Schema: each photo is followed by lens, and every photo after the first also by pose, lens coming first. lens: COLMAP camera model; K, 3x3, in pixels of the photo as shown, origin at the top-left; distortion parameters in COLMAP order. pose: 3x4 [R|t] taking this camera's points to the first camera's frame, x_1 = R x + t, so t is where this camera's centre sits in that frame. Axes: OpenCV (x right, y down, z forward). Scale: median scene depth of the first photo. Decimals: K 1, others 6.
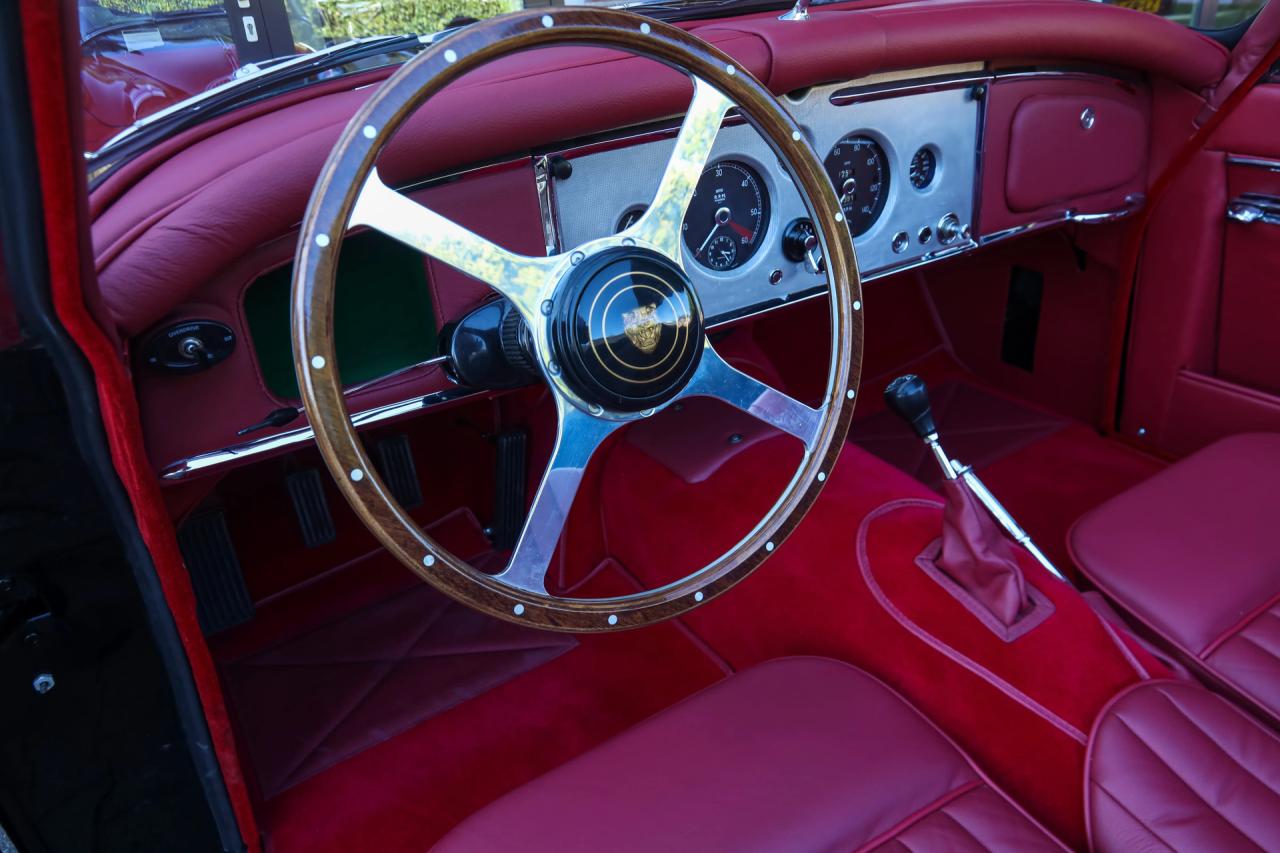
lens RADIAL K [[823.3, 0, 640.0], [0, 823.3, 426.5], [0, 0, 1]] dist [-0.017503, -0.002686]
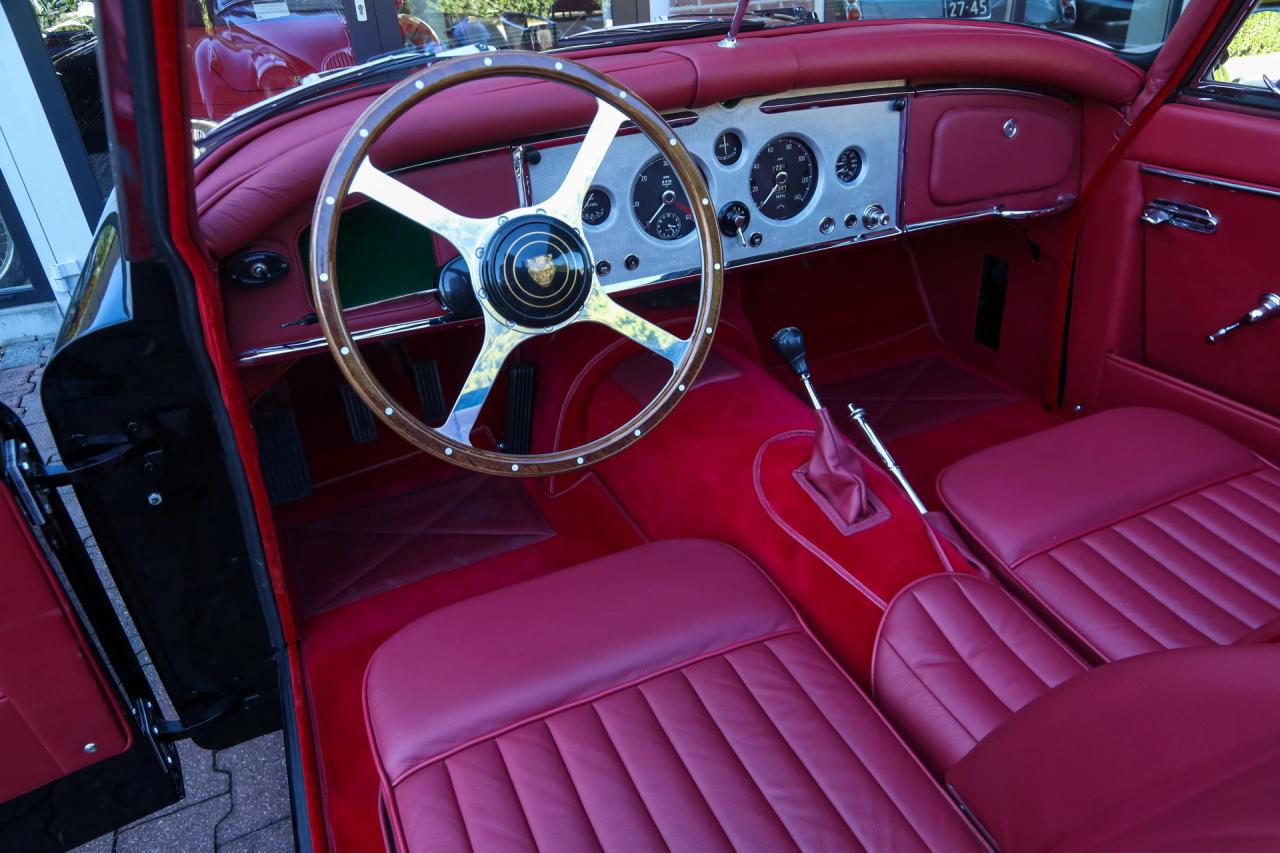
lens RADIAL K [[803.6, 0, 640.0], [0, 803.6, 426.5], [0, 0, 1]] dist [-0.022013, 0.002551]
pose [[0.992447, 0.074578, -0.097403, 0.244897], [-0.071247, 0.996763, 0.037248, 0.068409], [0.099866, -0.030027, 0.994548, -0.310790]]
